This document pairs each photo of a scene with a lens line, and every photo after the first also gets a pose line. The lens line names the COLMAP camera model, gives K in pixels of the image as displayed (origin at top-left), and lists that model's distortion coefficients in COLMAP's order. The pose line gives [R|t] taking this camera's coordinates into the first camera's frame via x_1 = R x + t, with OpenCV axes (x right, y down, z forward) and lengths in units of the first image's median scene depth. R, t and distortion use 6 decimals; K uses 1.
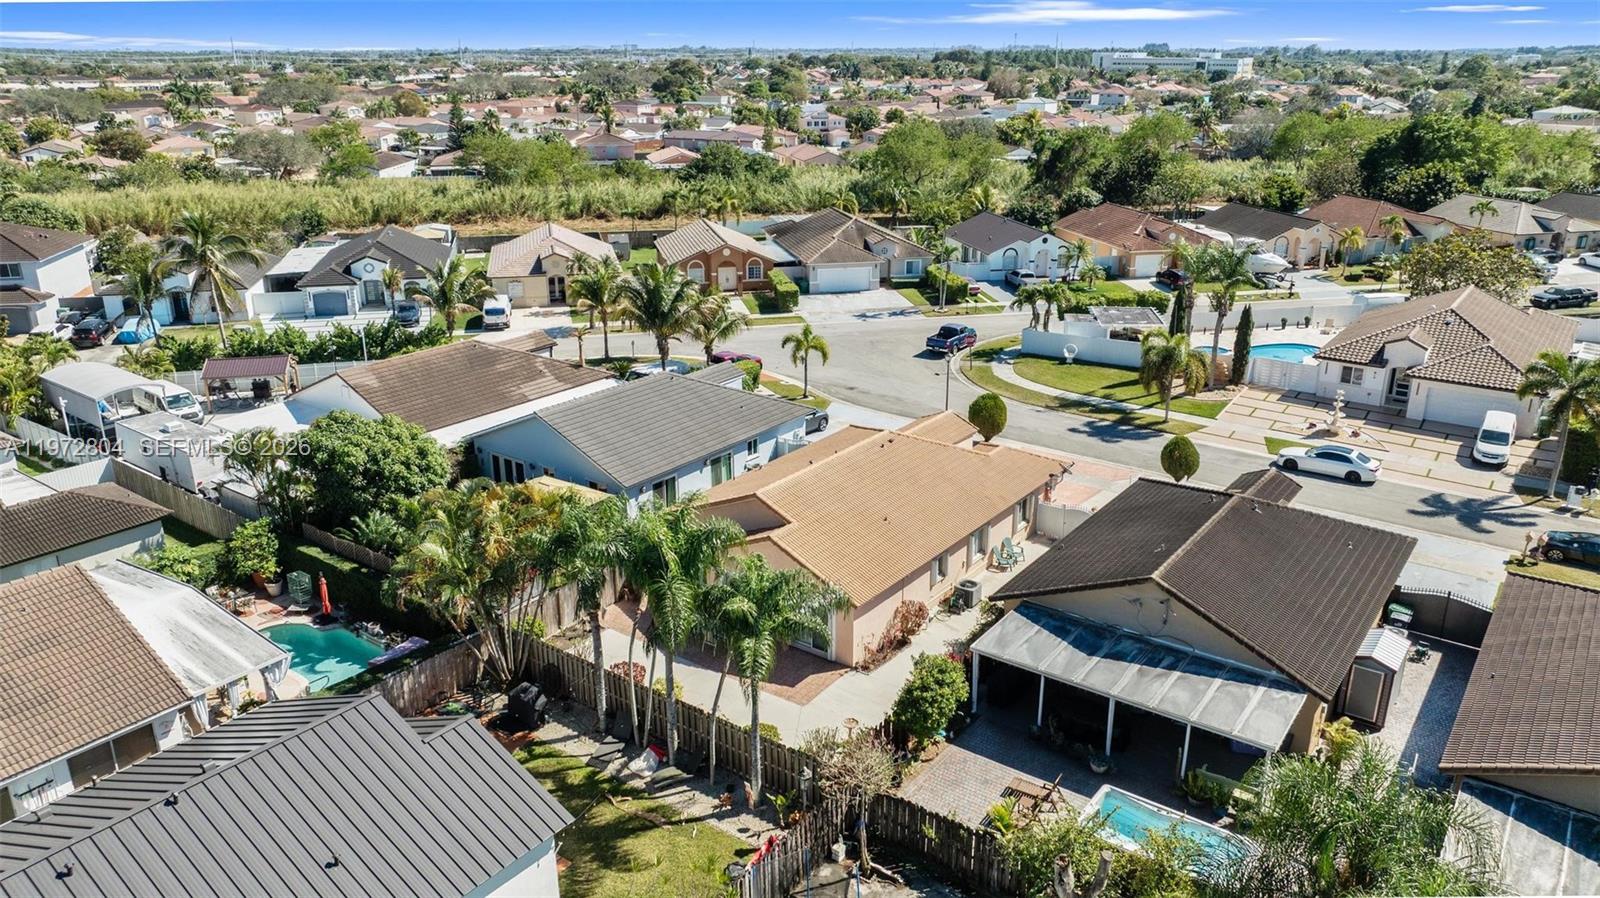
lens RADIAL K [[1124.2, 0, 807.5], [0, 1124.2, 451.8], [0, 0, 1]] dist [-0.034943, -0.002217]
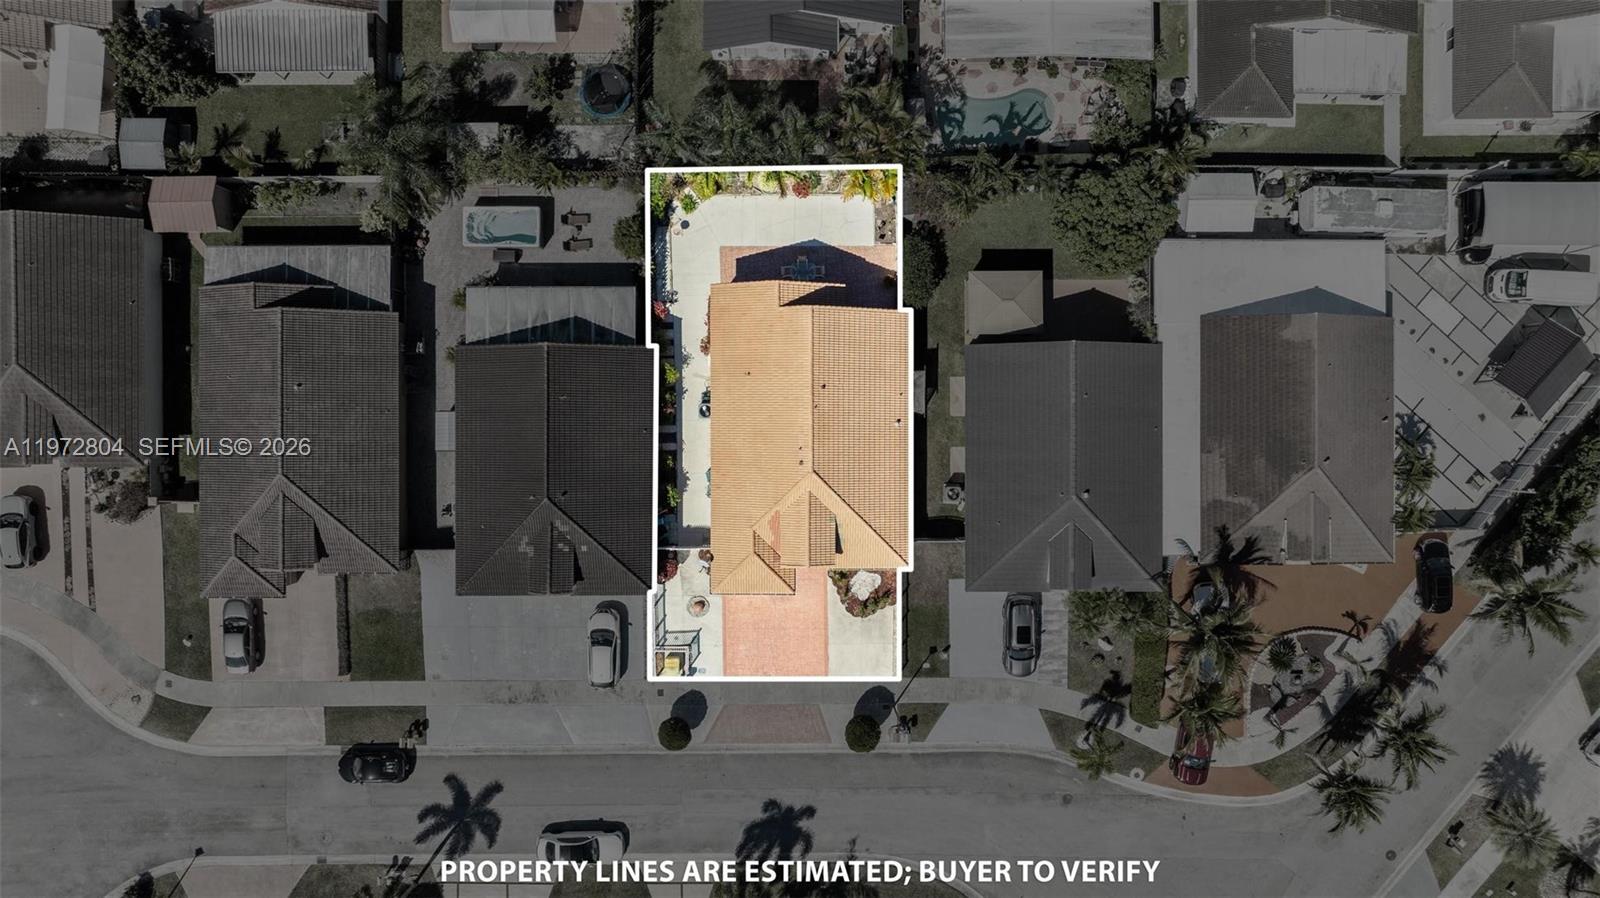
lens RADIAL K [[1124.2, 0, 807.5], [0, 1124.2, 451.8], [0, 0, 1]] dist [-0.034943, -0.002217]
pose [[-0.803272, 0.595609, -0.001982, 0.063426], [-0.208403, -0.277943, 0.937719, -1.212121], [0.557962, 0.753656, 0.347390, 0.547633]]
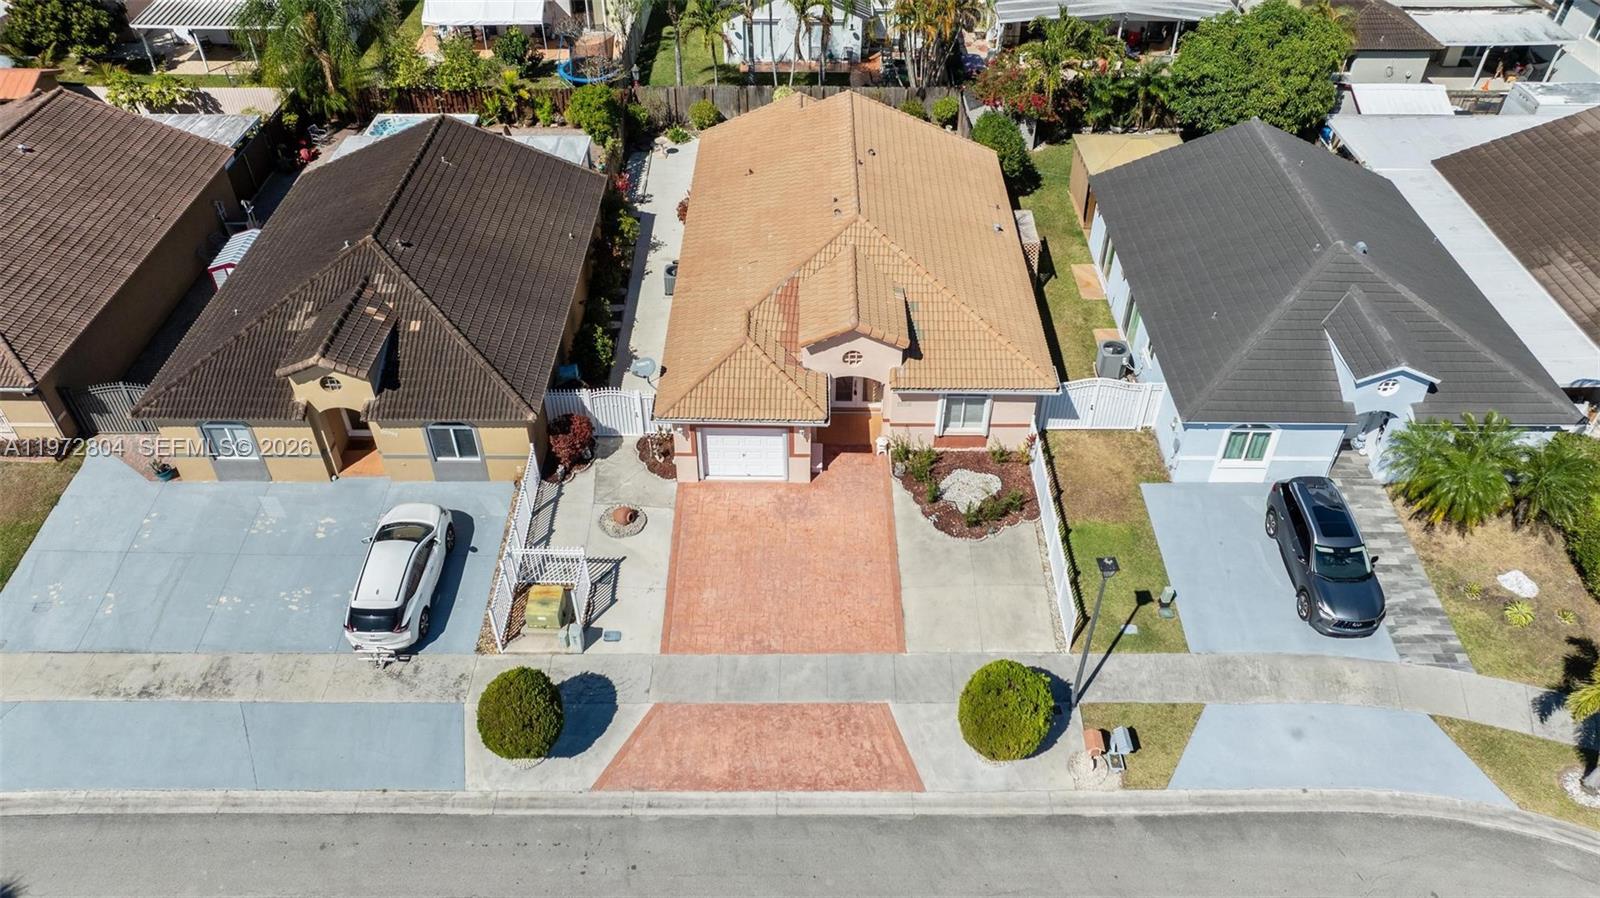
lens RADIAL K [[1113.9, 0, 800.0], [0, 1113.9, 449.0], [0, 0, 1]] dist [-0.053172, 0.047751]
pose [[-0.808378, 0.396083, -0.435480, 0.466881], [-0.195593, 0.517023, 0.833325, -0.522118], [0.555219, 0.758819, -0.340479, 1.346628]]
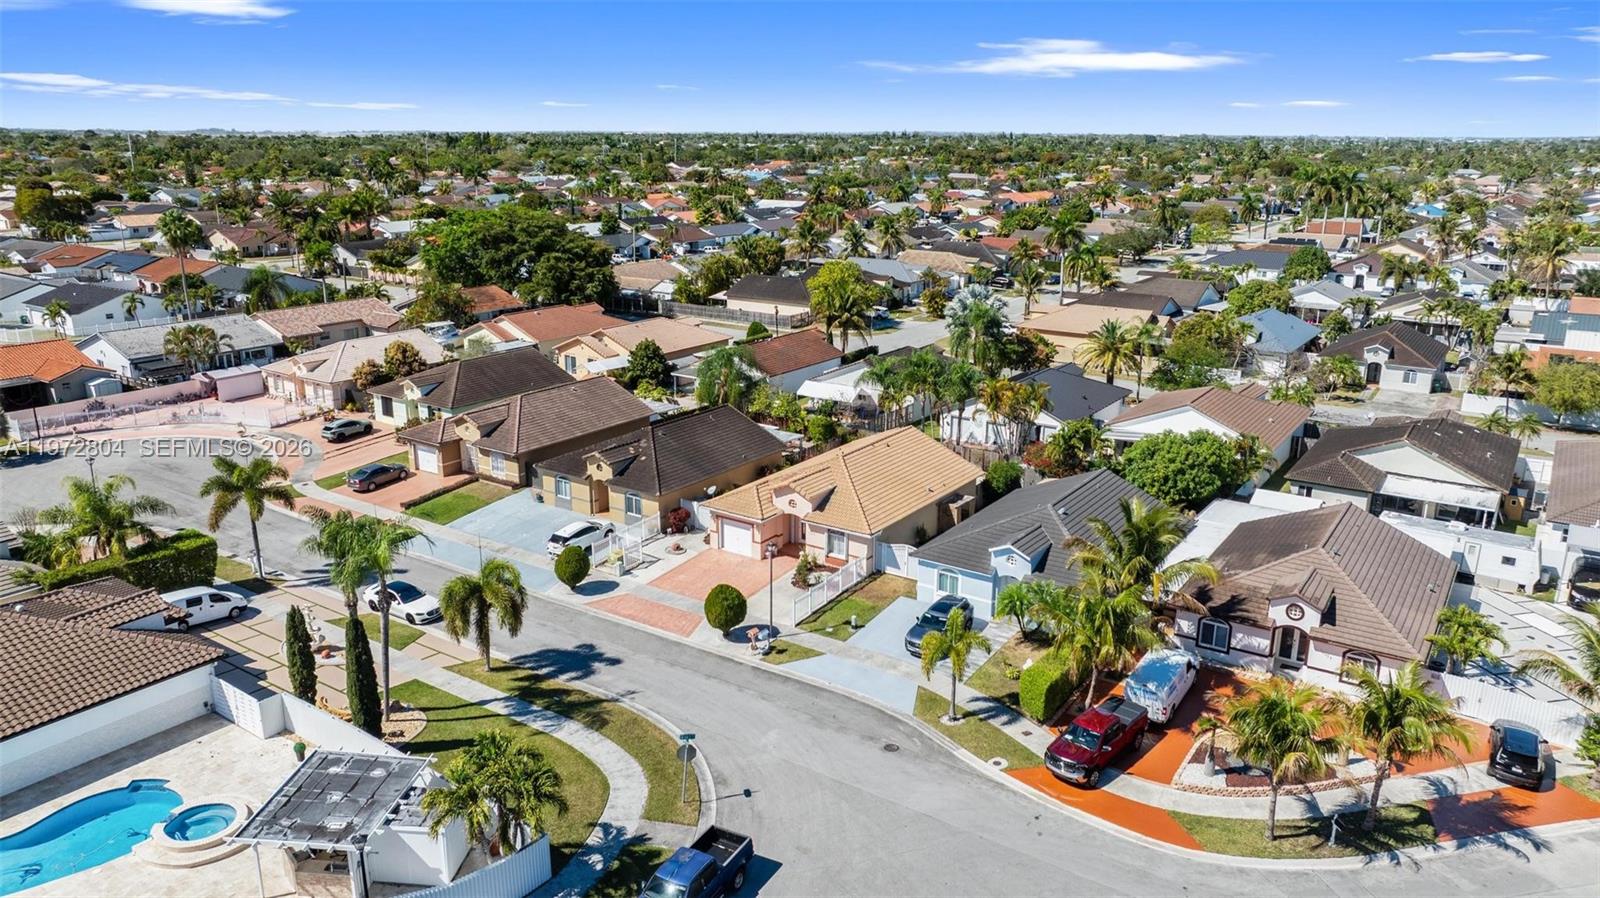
lens RADIAL K [[1113.9, 0, 800.0], [0, 1113.9, 449.0], [0, 0, 1]] dist [-0.053172, 0.047751]
pose [[-0.999401, 0.015019, -0.031180, 0.166234], [-0.006155, 0.809432, 0.587182, -0.874100], [0.034057, 0.587022, -0.808854, 2.178000]]
